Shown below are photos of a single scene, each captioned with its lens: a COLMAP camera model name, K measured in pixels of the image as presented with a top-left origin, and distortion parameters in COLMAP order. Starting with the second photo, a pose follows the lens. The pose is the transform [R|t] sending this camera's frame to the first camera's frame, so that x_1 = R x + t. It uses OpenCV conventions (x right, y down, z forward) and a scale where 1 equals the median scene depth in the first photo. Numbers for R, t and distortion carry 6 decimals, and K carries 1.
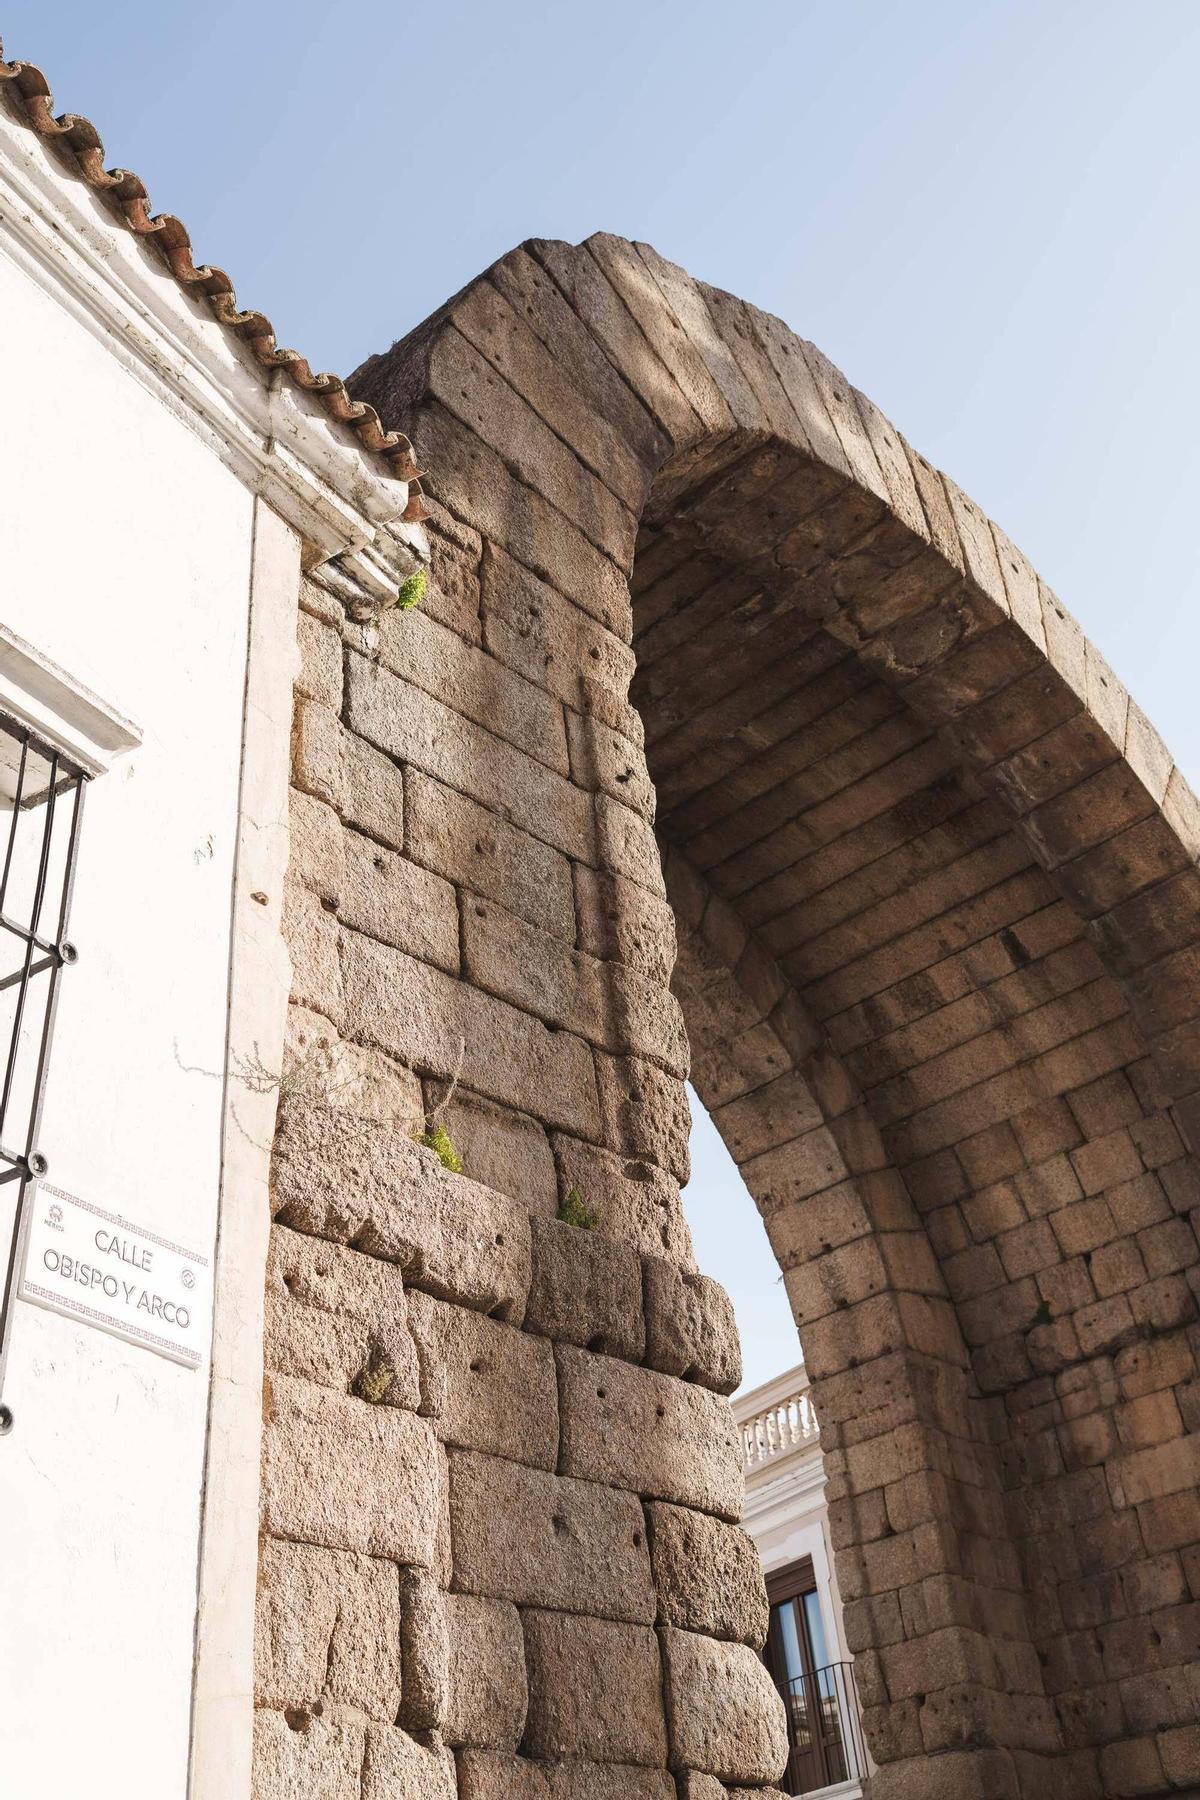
lens RADIAL K [[1737.8, 0, 594.7], [0, 1737.8, 898.4], [0, 0, 1]] dist [-0.002170, 0.010341]
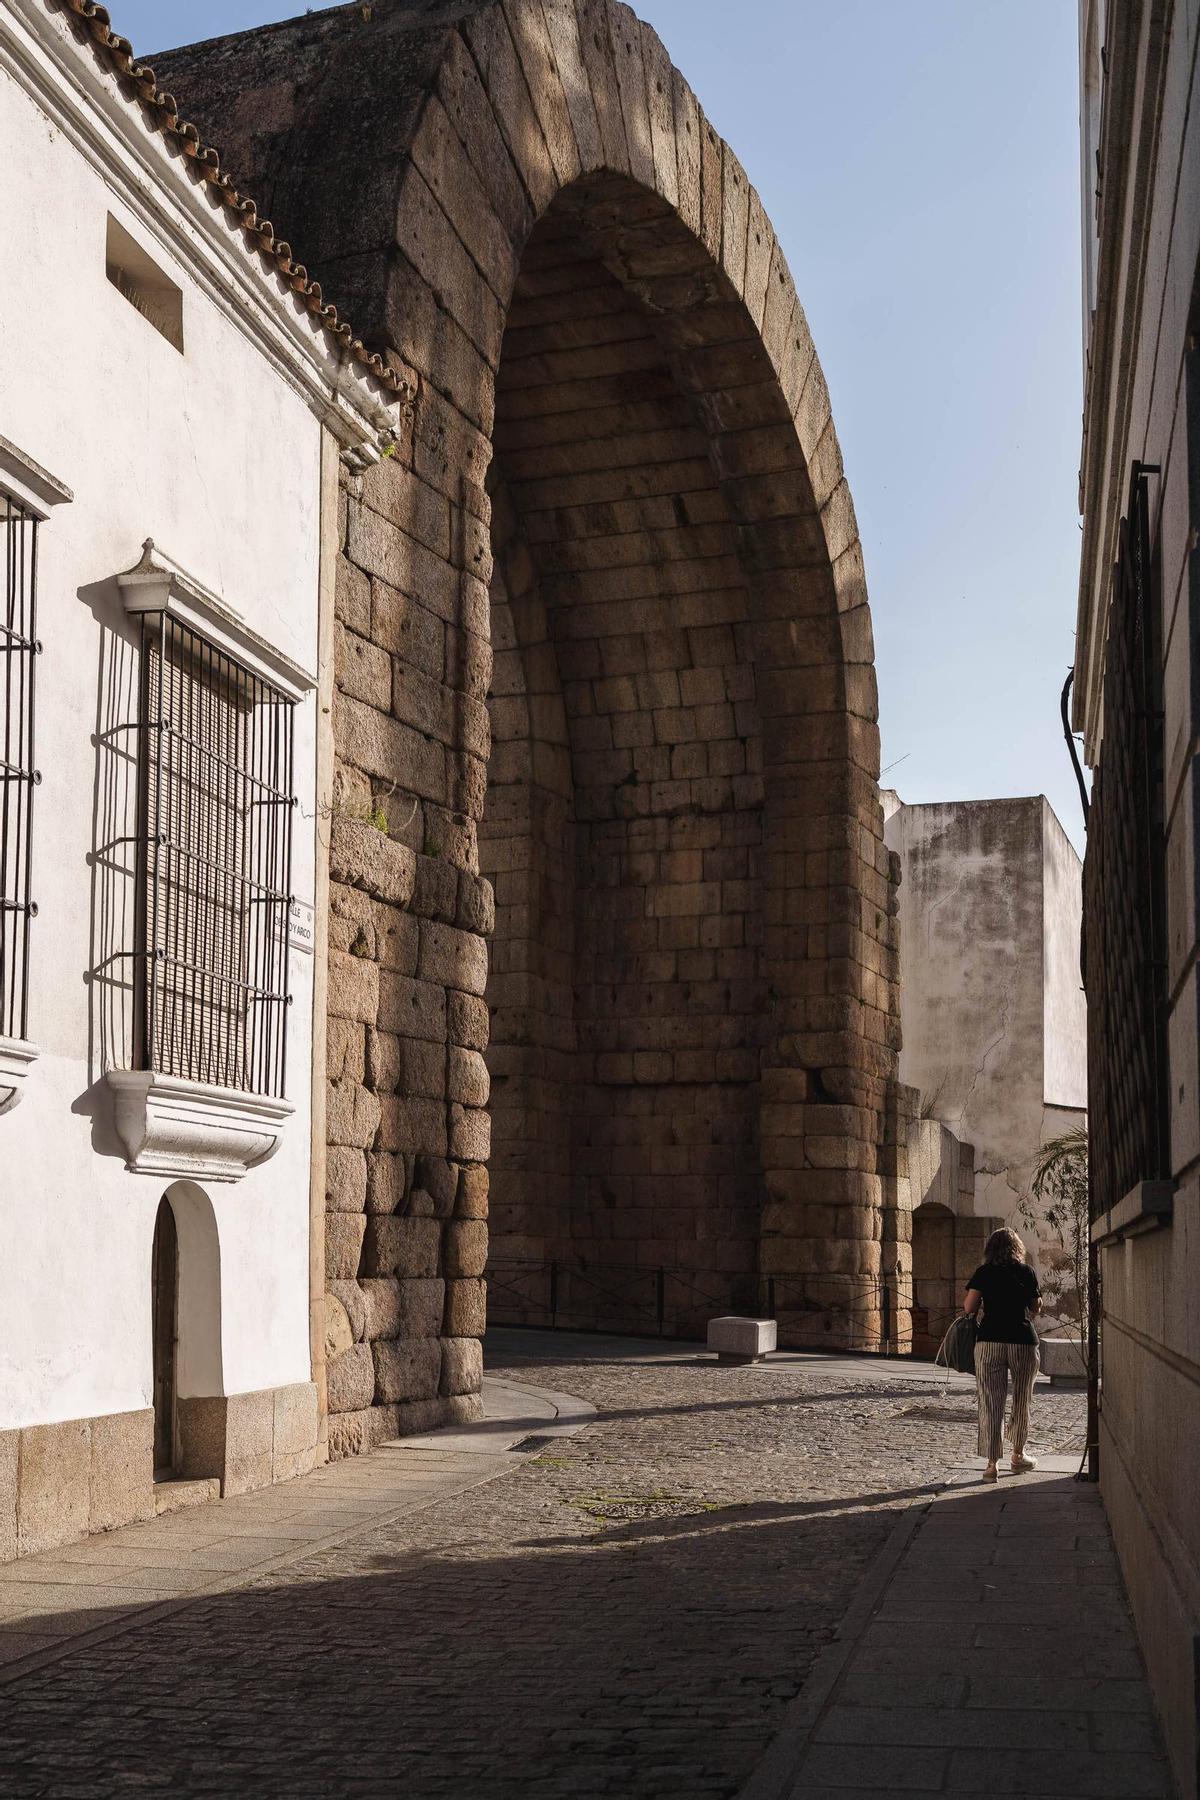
lens RADIAL K [[2090.4, 0, 857.7], [0, 2090.4, 940.4], [0, 0, 1]] dist [0.002731, -0.001432]
pose [[0.898277, 0.153034, 0.411921, -0.478188], [-0.321492, 0.867915, 0.378637, -0.649137], [-0.299568, -0.472550, 0.828828, -0.980712]]
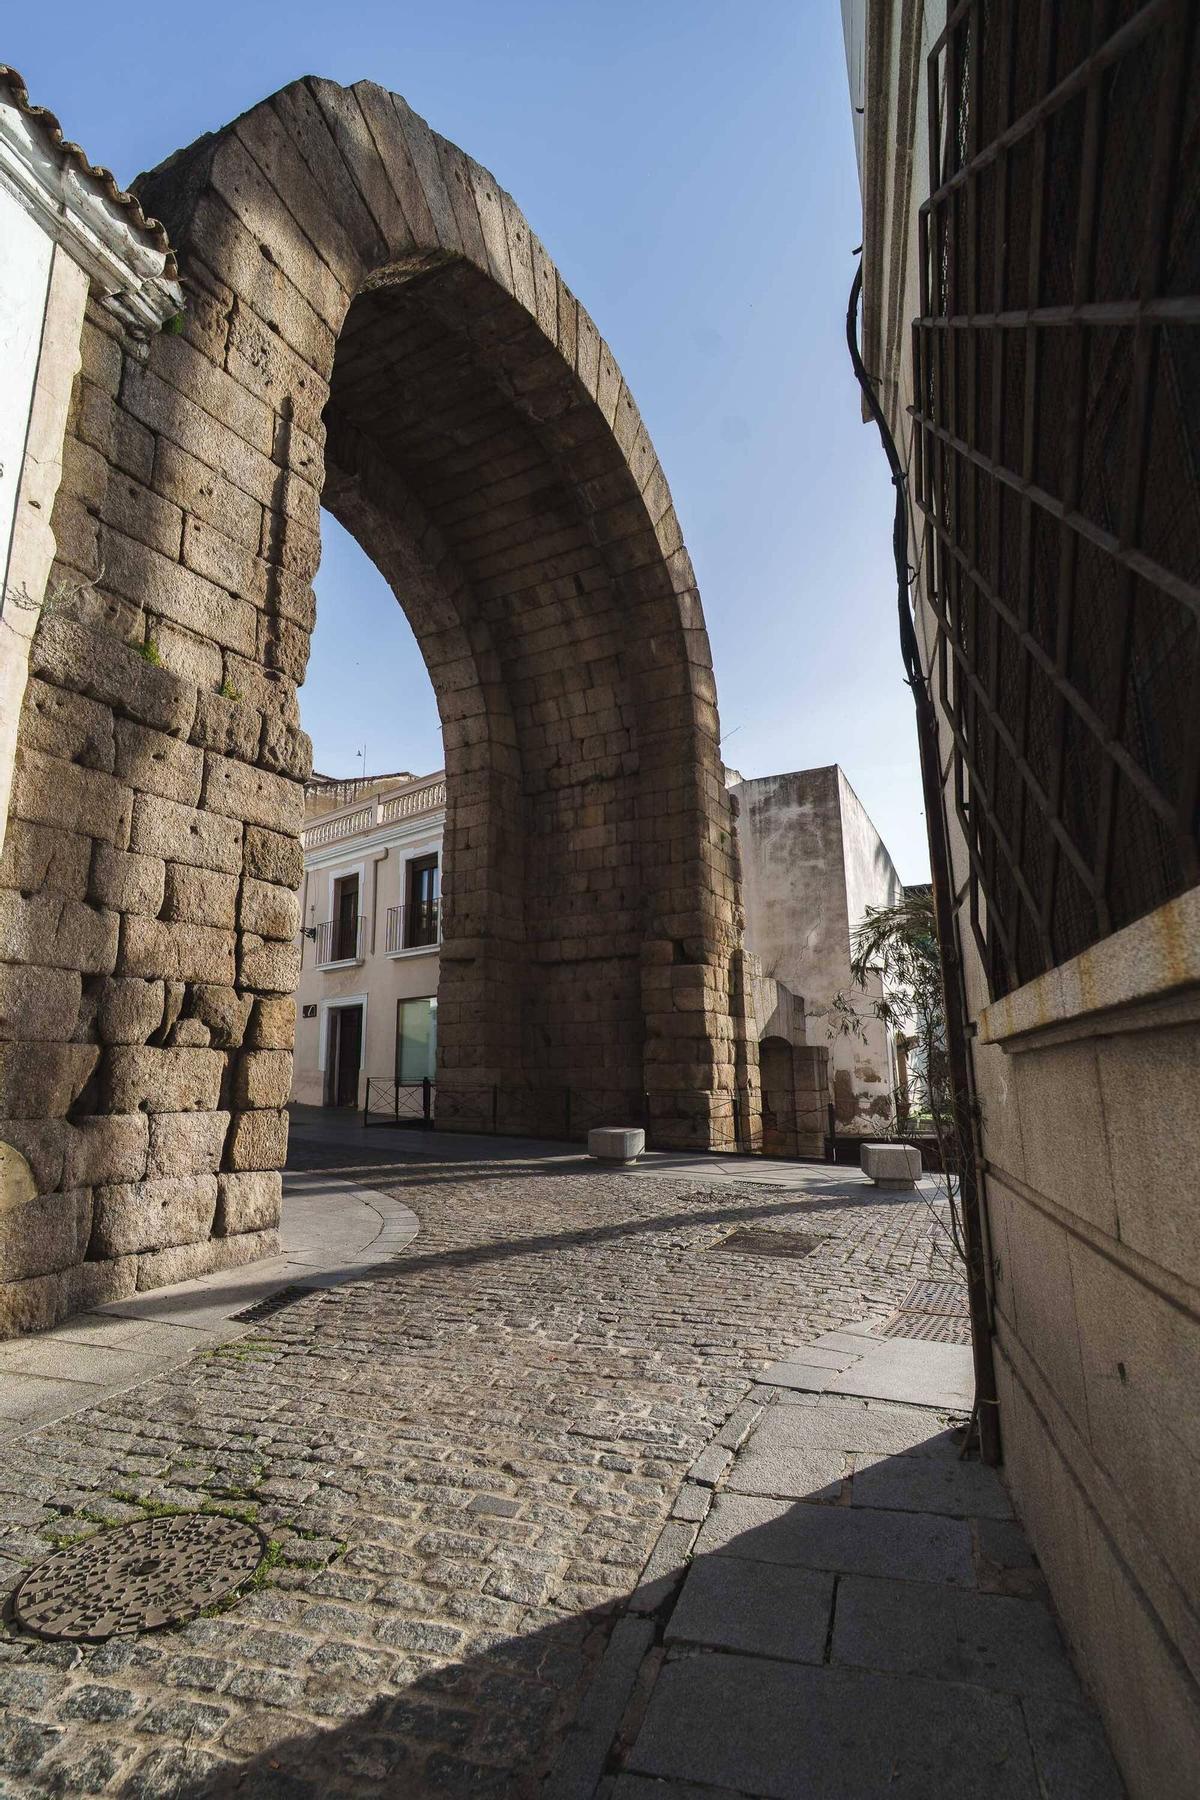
lens RADIAL K [[868.0, 0, 594.8], [0, 868.0, 898.7], [0, 0, 1]] dist [-0.020419, 0.009805]
pose [[0.966585, 0.118044, 0.227551, 0.143215], [-0.200287, 0.901790, 0.382962, -0.056642], [-0.159997, -0.415740, 0.895299, -0.077508]]
